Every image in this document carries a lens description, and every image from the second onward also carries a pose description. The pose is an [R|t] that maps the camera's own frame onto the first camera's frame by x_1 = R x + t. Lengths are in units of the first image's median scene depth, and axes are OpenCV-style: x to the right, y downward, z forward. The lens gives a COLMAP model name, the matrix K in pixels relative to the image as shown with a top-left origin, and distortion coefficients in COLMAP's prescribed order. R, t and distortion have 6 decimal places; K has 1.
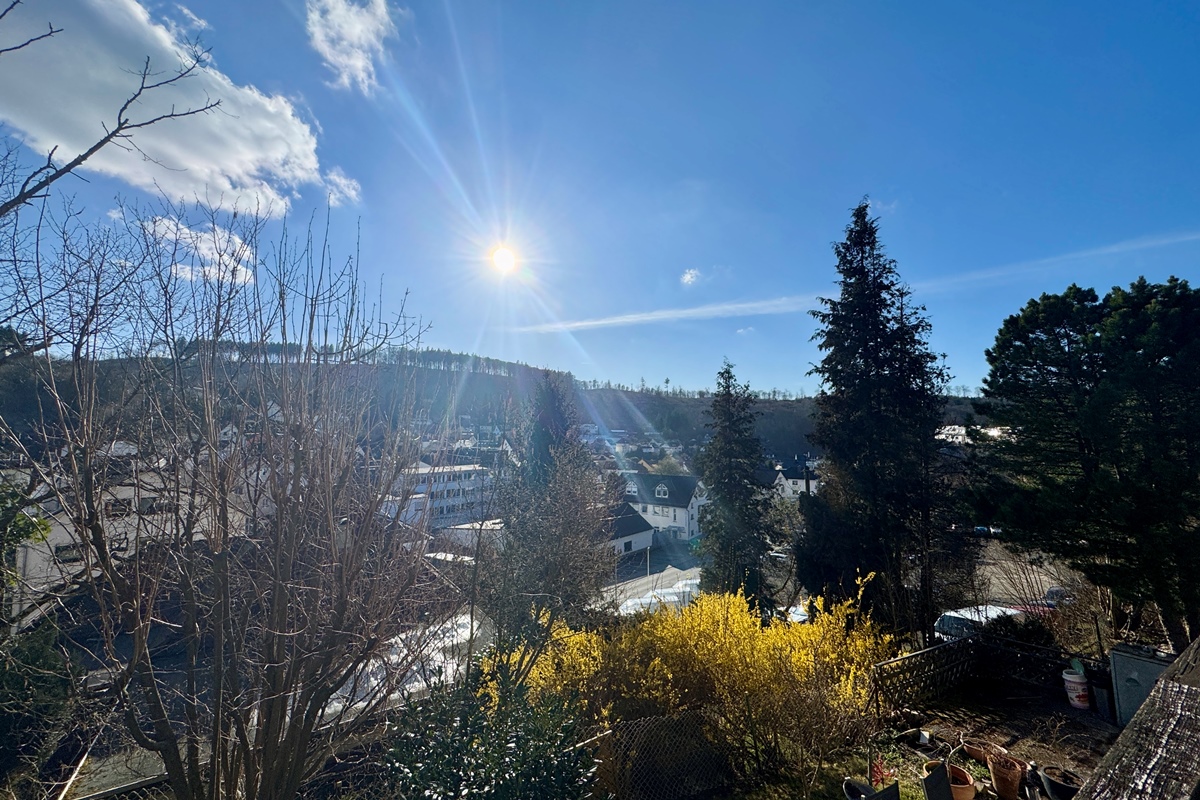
lens RADIAL K [[478.0, 0, 600.0], [0, 478.0, 402.6], [0, 0, 1]] dist [0.000660, -0.000029]
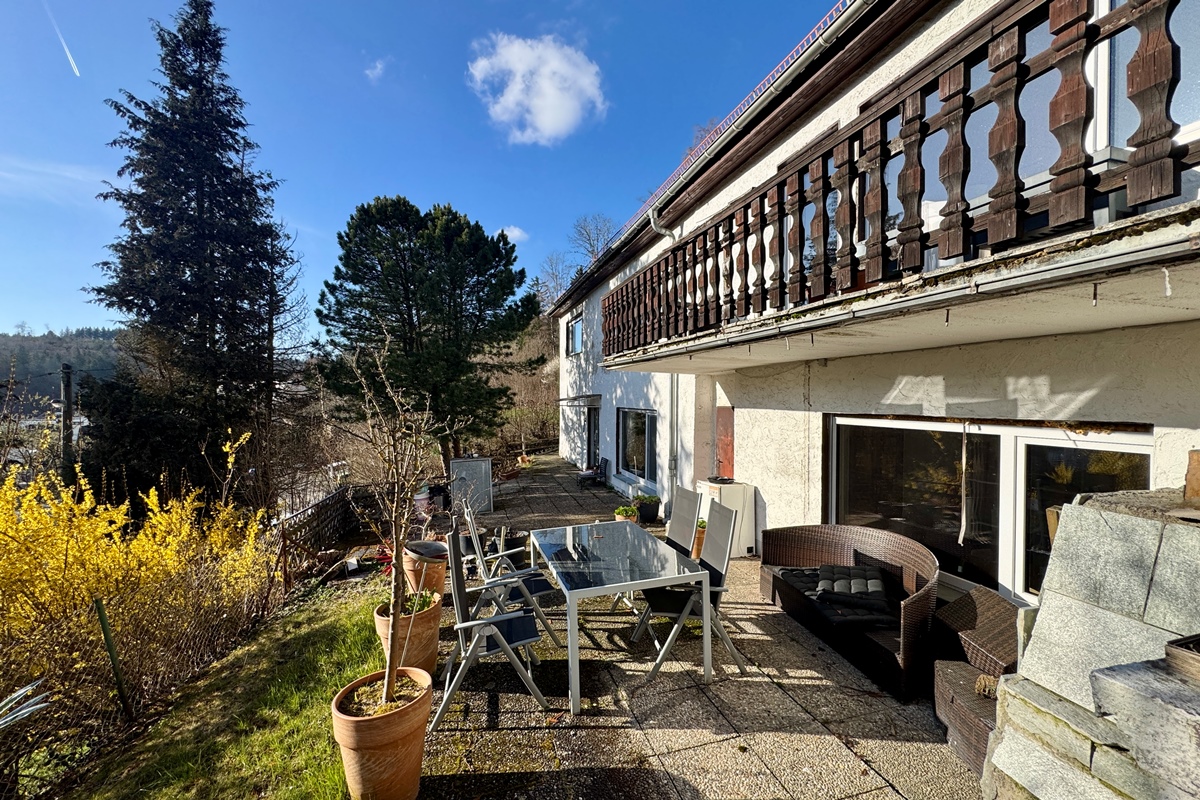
lens RADIAL K [[478.0, 0, 600.0], [0, 478.0, 402.6], [0, 0, 1]] dist [0.000660, -0.000029]
pose [[0.260199, -0.011077, 0.965491, -0.026270], [-0.084752, 0.995813, 0.034265, 0.167627], [-0.961828, -0.090743, 0.258171, 0.179795]]
